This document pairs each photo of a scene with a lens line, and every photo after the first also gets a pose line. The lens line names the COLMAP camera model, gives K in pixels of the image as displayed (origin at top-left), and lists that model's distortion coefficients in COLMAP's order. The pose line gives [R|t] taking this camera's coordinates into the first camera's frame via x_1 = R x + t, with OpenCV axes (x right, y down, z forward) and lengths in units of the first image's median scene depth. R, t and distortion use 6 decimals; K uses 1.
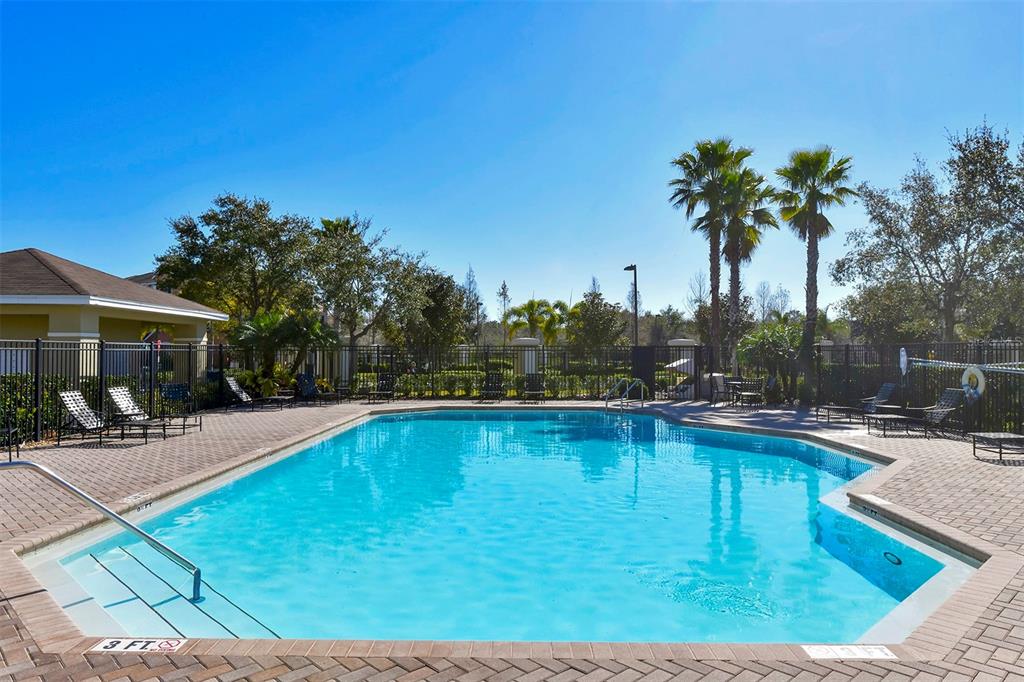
lens RADIAL K [[689.3, 0, 515.7], [0, 689.3, 341.1], [0, 0, 1]] dist [0.004050, -0.004992]
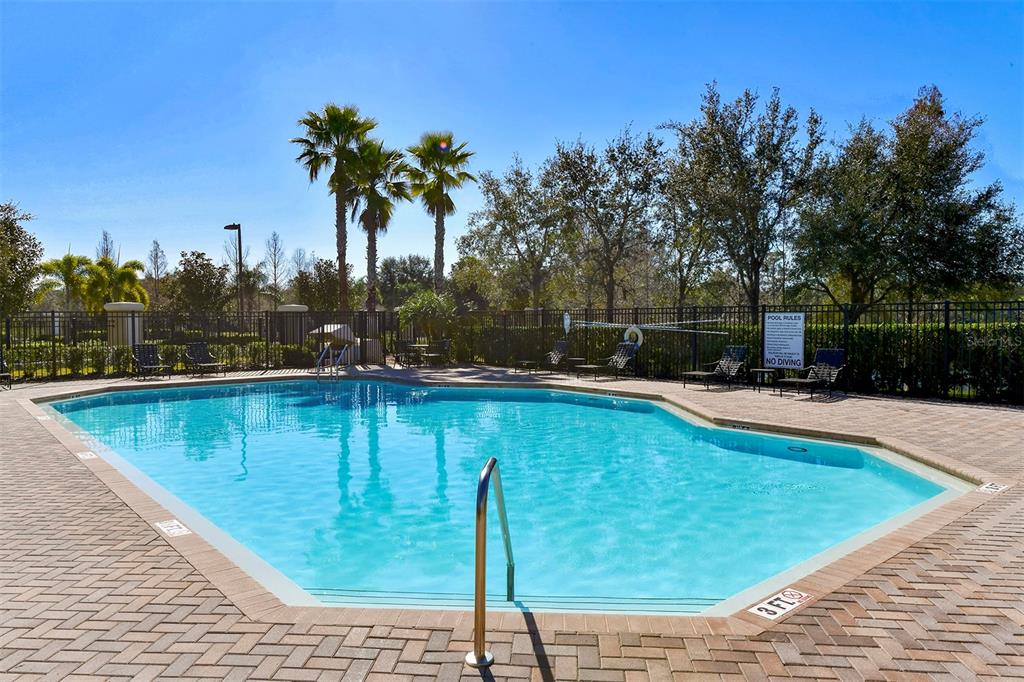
lens RADIAL K [[689.3, 0, 515.7], [0, 689.3, 342.1], [0, 0, 1]] dist [0.004050, -0.004992]
pose [[0.744861, -0.028965, 0.666591, -0.224387], [-0.003690, 0.998863, 0.047526, 0.002823], [-0.667209, -0.037860, 0.743907, 0.080308]]
